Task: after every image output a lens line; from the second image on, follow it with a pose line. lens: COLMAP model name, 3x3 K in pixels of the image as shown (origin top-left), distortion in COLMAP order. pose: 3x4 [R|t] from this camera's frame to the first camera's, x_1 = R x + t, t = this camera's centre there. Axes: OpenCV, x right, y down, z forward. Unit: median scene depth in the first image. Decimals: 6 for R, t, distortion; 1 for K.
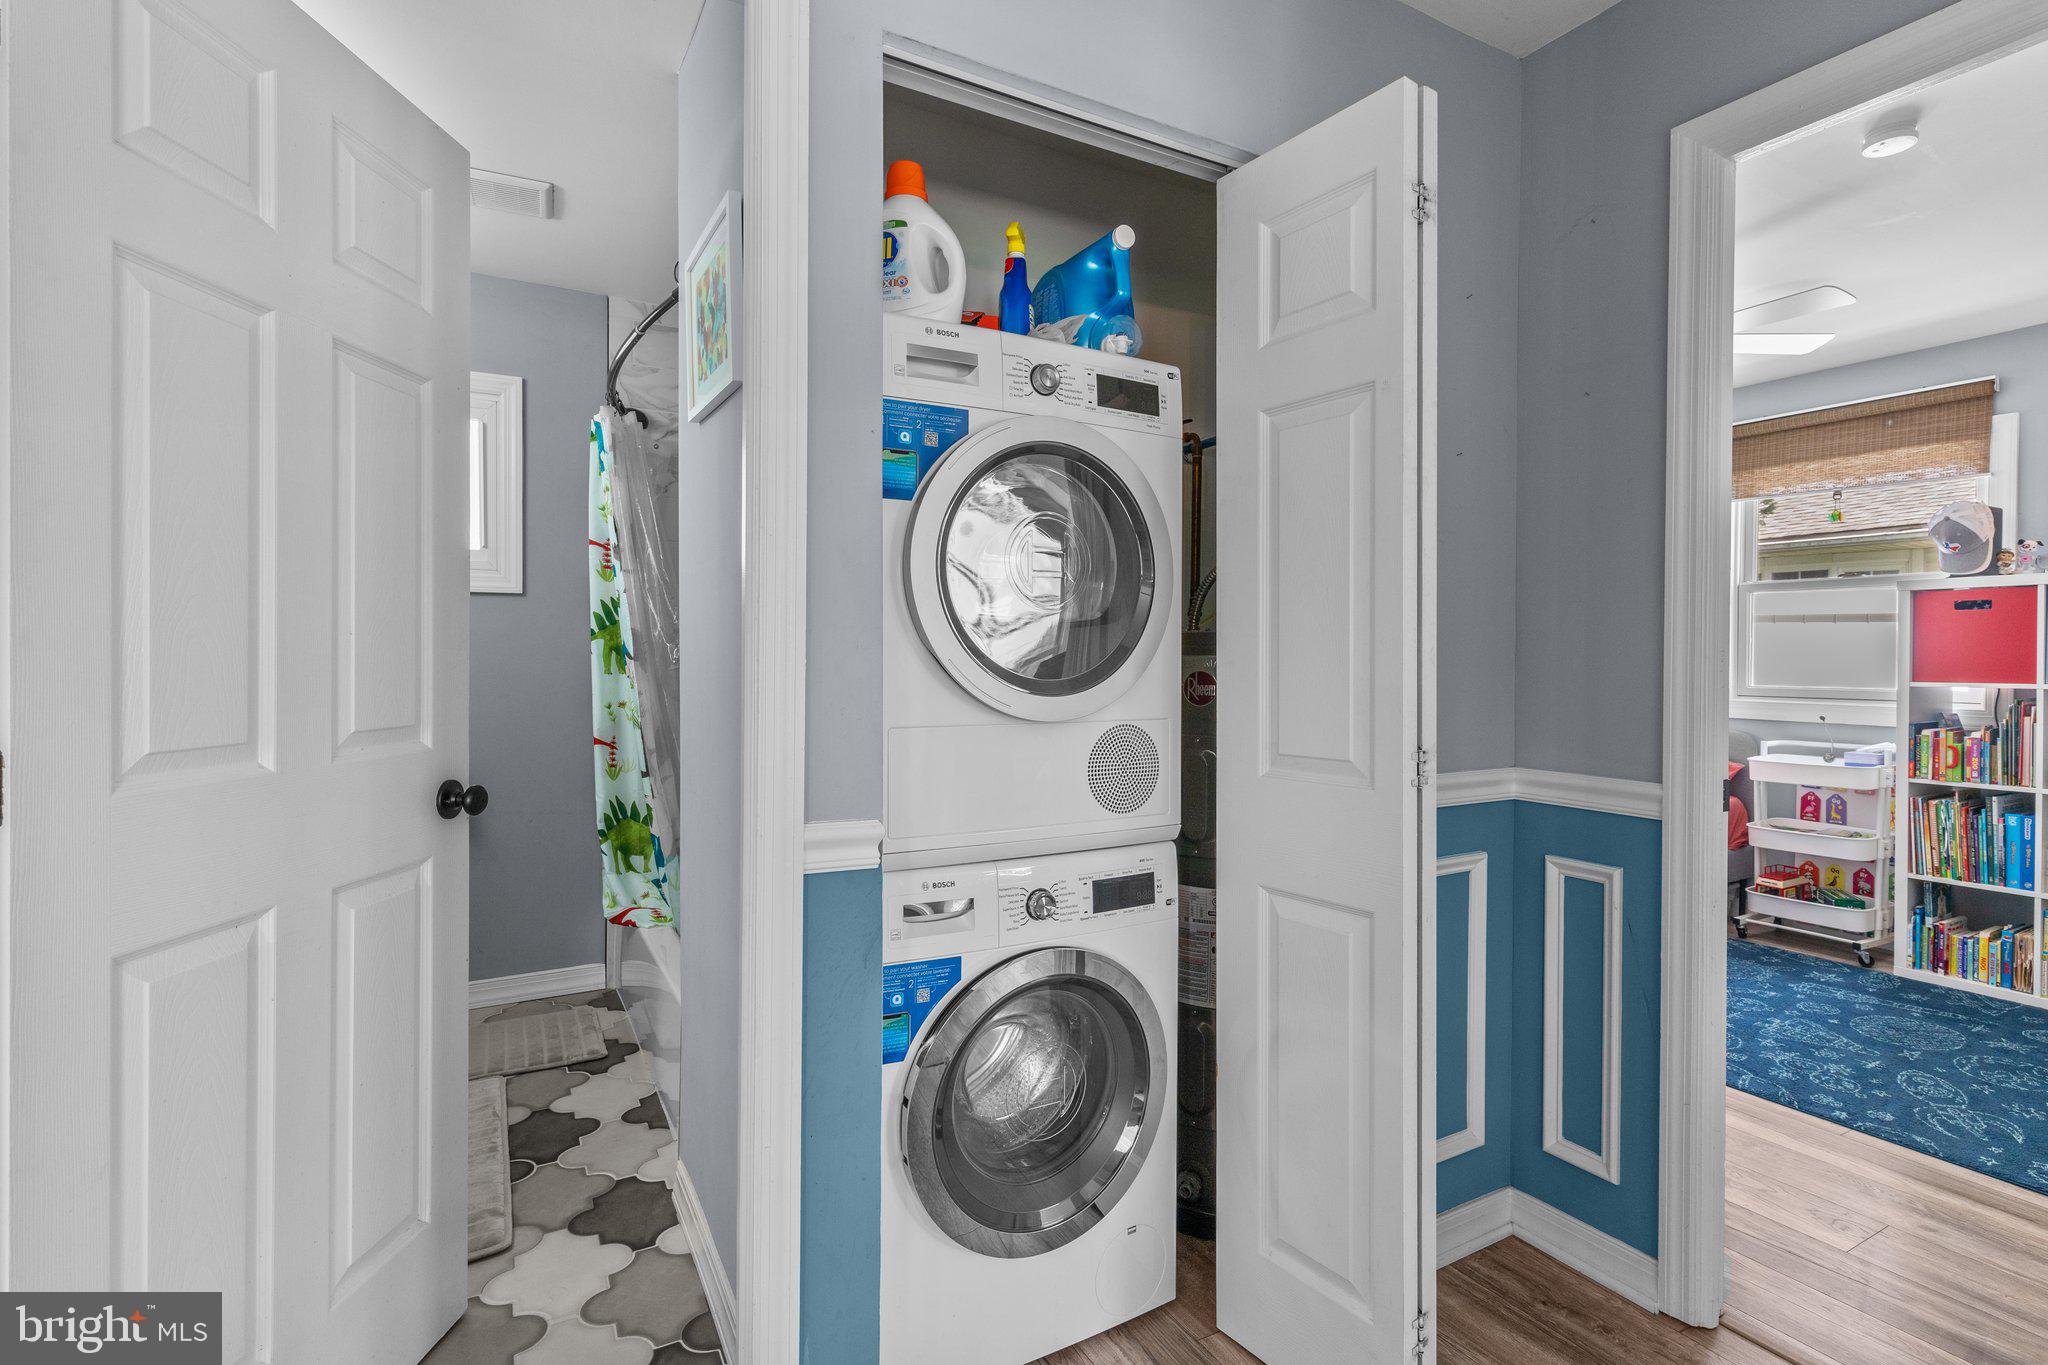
lens RADIAL K [[980.1, 0, 1017.1], [0, 980.1, 664.4], [0, 0, 1]] dist [0.001172, 0.000641]
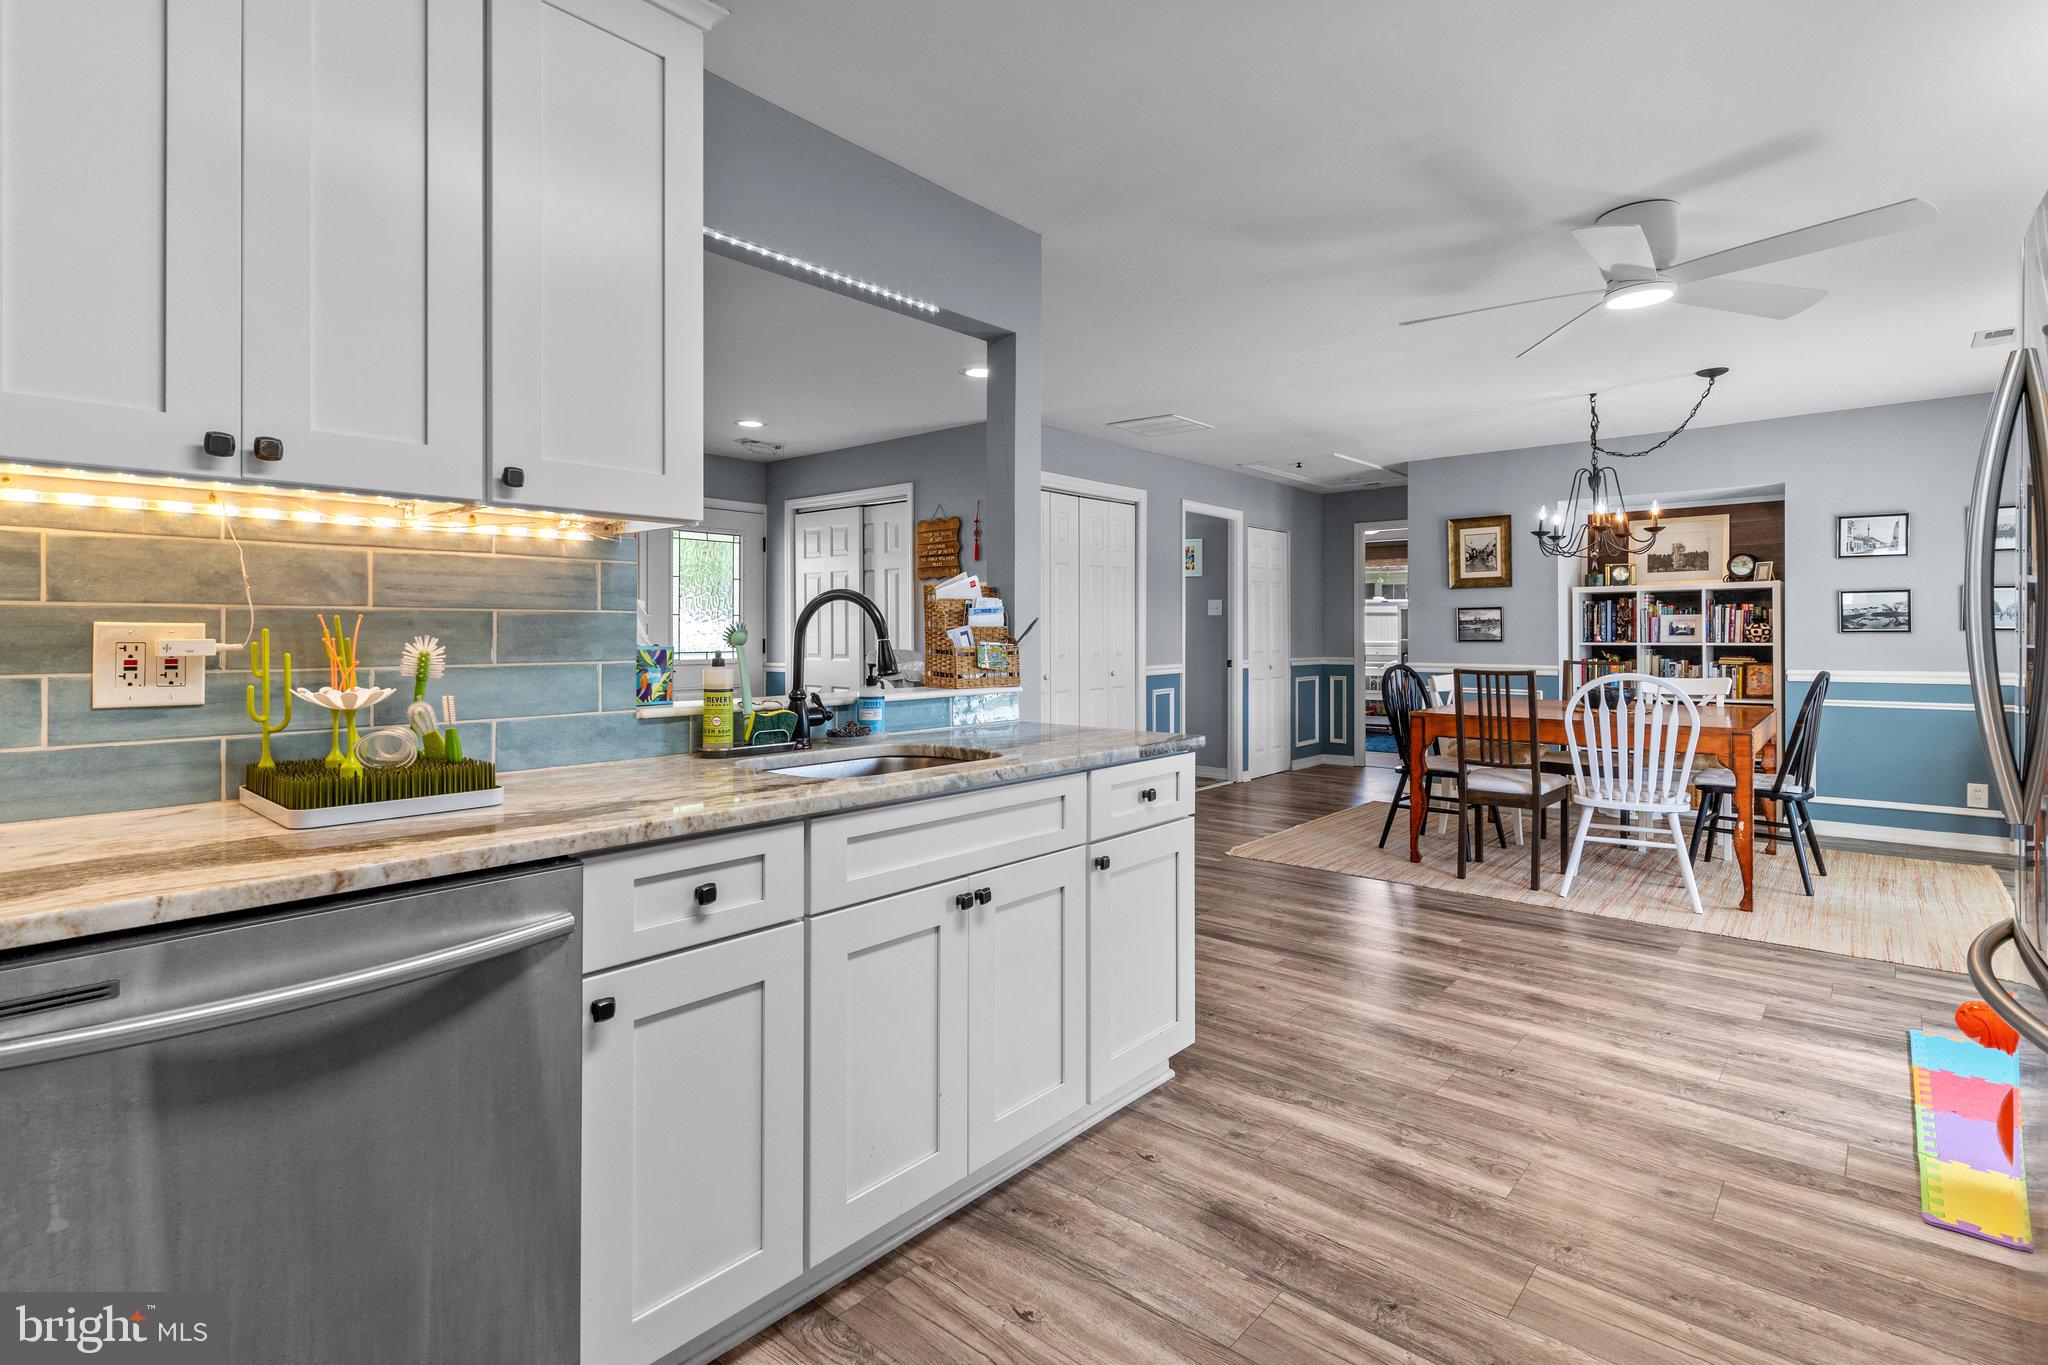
lens RADIAL K [[995.7, 0, 1027.7], [0, 995.7, 643.2], [0, 0, 1]] dist [-0.001101, -0.000446]
pose [[0.937642, -0.010400, 0.347448, -2.279702], [0.010034, 0.999946, 0.002851, 0.019637], [-0.347459, 0.000813, 0.937695, -2.716122]]
